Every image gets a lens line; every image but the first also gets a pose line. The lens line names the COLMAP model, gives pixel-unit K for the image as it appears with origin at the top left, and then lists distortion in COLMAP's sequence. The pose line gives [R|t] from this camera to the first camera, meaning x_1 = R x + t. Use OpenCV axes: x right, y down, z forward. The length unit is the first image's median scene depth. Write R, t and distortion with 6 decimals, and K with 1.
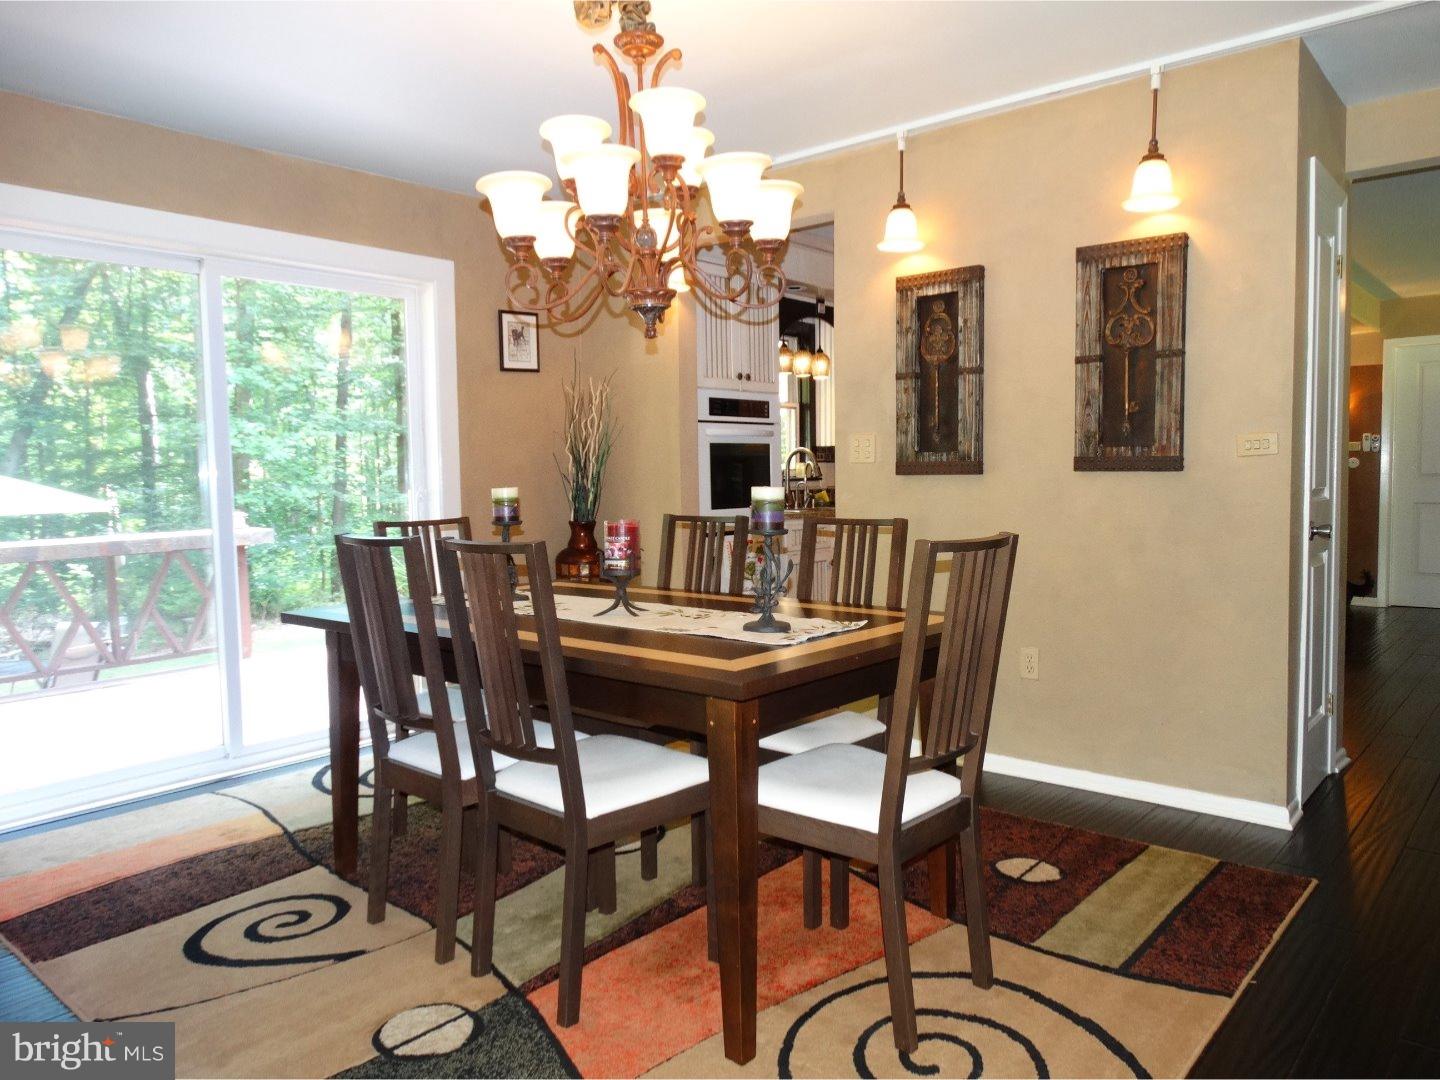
lens RADIAL K [[999.1, 0, 720.0], [0, 999.1, 540.0], [0, 0, 1]] dist [-0.005573, 0.002410]
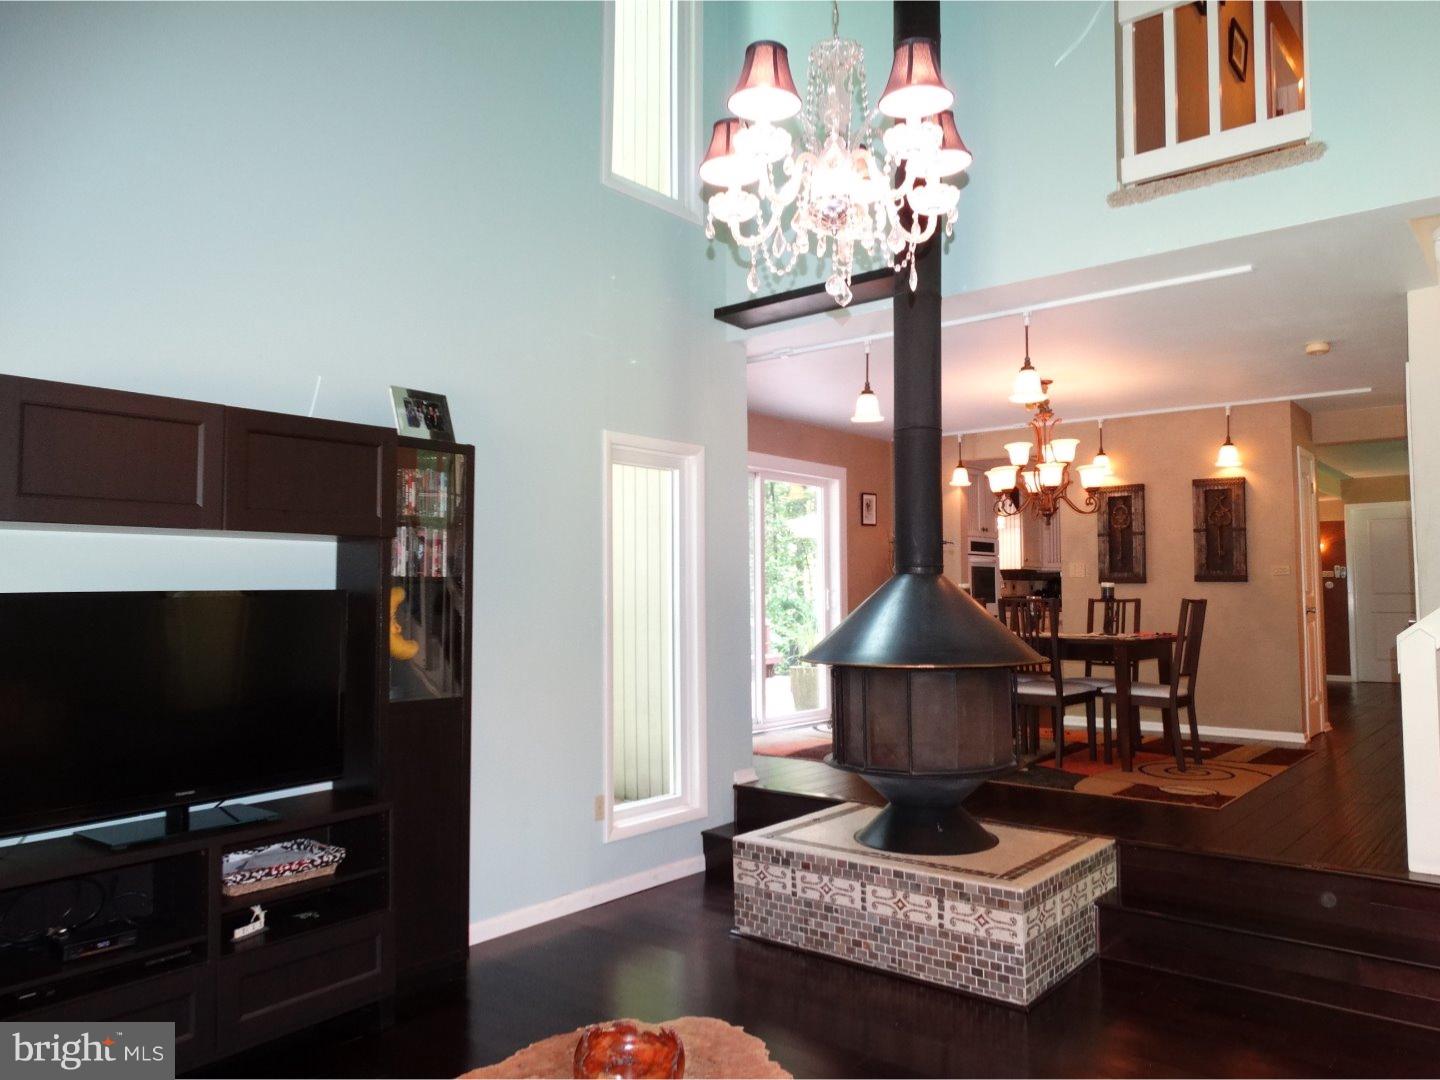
lens RADIAL K [[1023.6, 0, 720.0], [0, 1023.6, 540.0], [0, 0, 1]] dist [0.006731, 0.004242]
pose [[0.999645, 0.014602, 0.022308, -0.689737], [-0.011769, 0.992435, -0.122202, 0.118917], [-0.023924, 0.121896, 0.992255, -1.129537]]
